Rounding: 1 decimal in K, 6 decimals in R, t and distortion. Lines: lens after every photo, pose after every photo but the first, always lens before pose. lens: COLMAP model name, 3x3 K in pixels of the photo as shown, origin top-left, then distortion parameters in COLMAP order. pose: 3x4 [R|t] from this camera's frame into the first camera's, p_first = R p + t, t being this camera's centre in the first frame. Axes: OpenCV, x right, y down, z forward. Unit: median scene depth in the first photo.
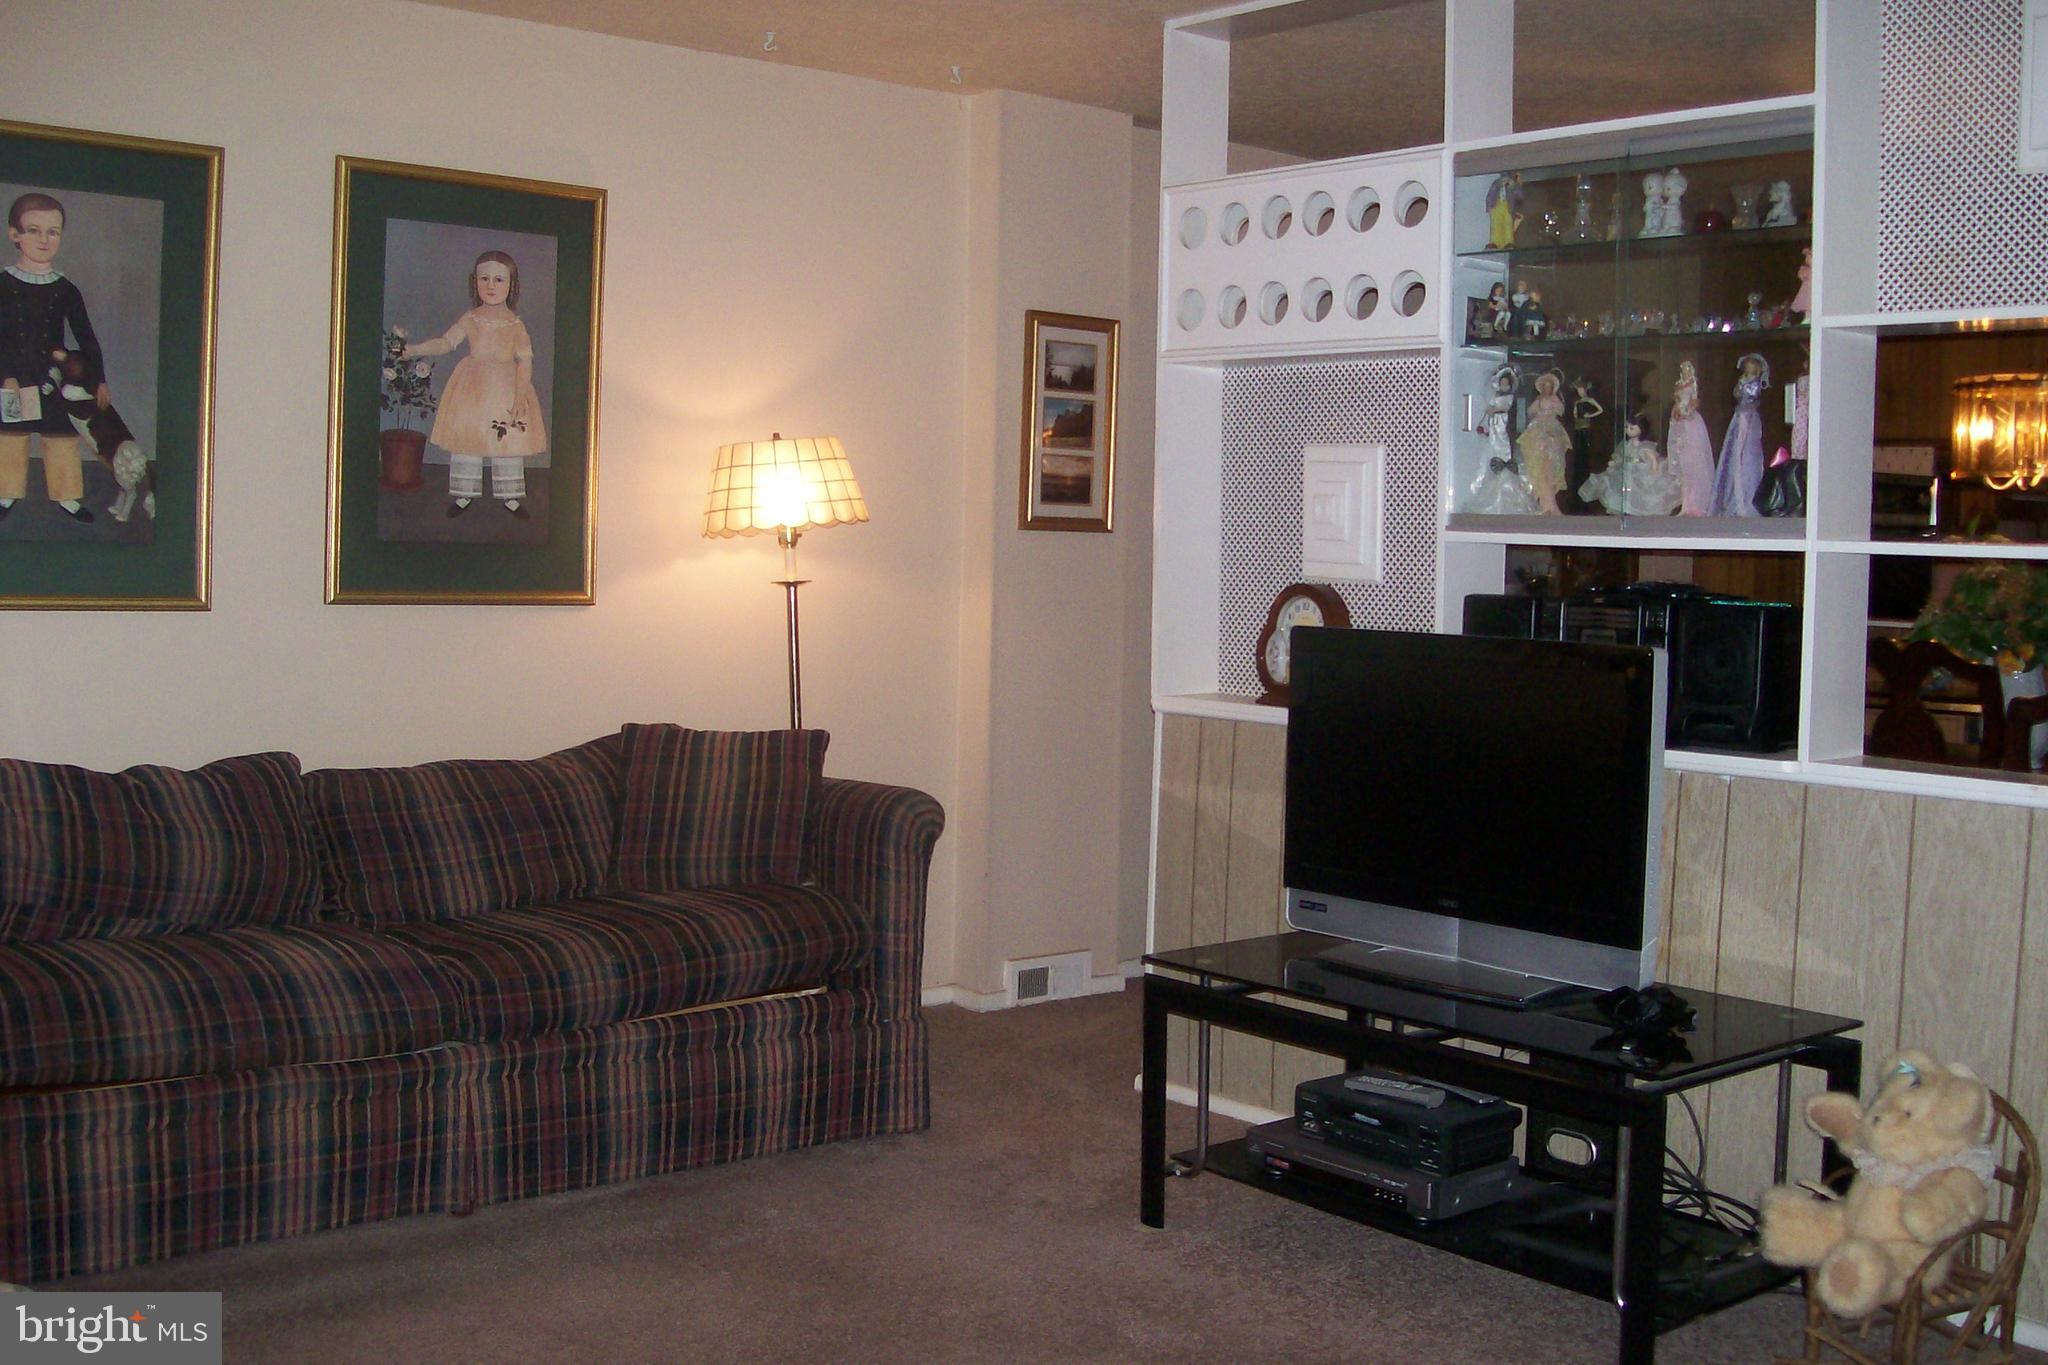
lens RADIAL K [[2193.6, 0, 1024.0], [0, 2193.6, 682.5], [0, 0, 1]] dist [-0.187928, 0.138075]
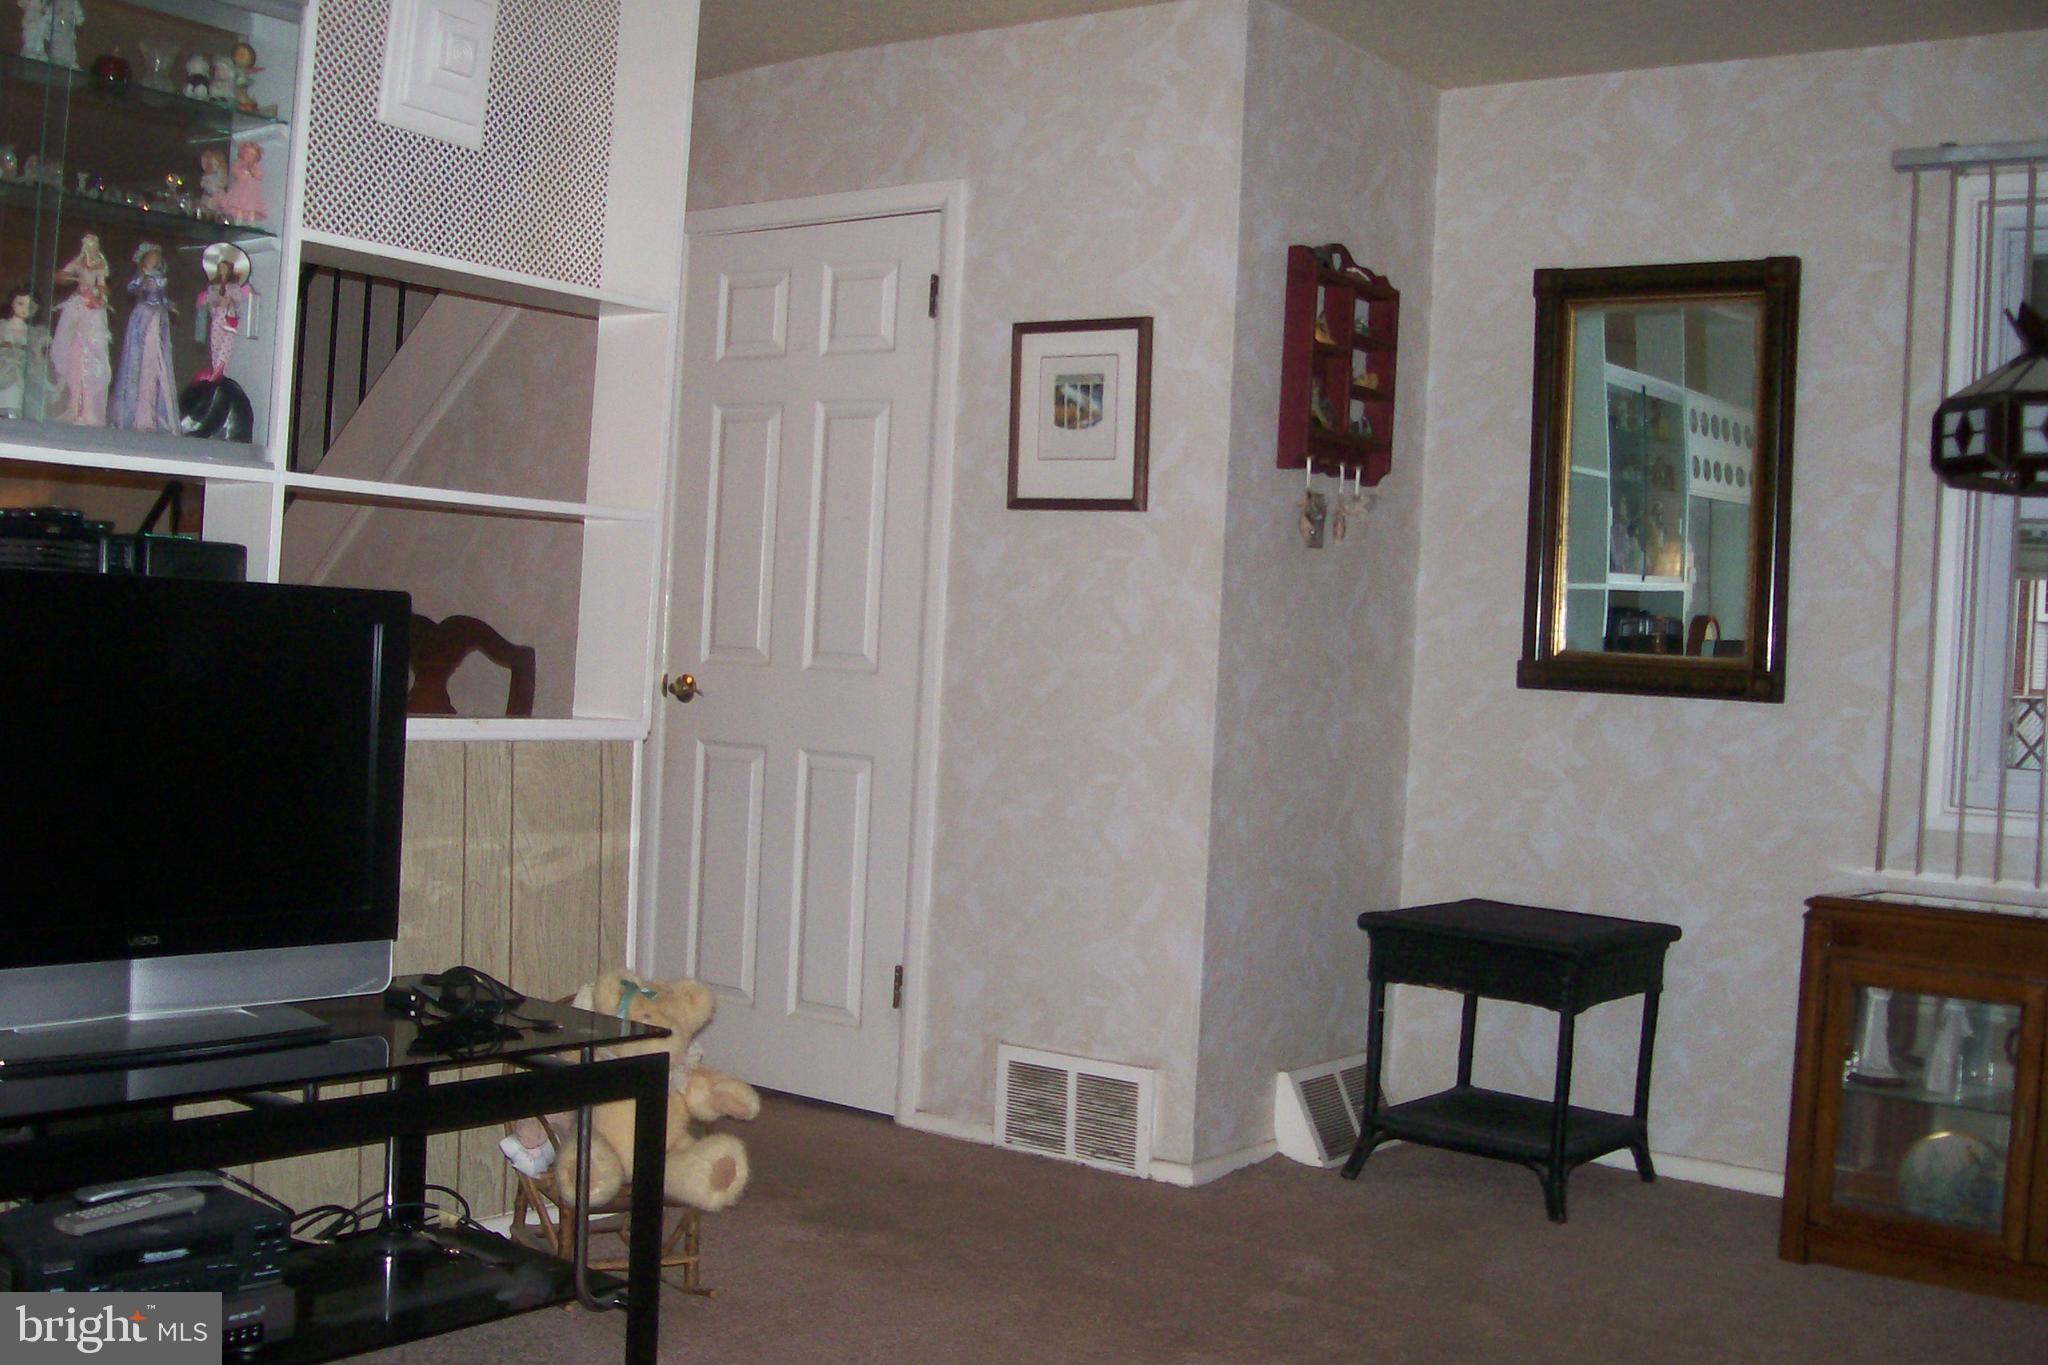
lens RADIAL K [[2193.6, 0, 1024.0], [0, 2193.6, 682.5], [0, 0, 1]] dist [-0.187928, 0.138075]
pose [[-0.232899, -0.040049, 0.971676, -0.580041], [0.010929, 0.998981, 0.043794, -0.012968], [-0.972440, 0.020819, -0.232224, 0.898039]]
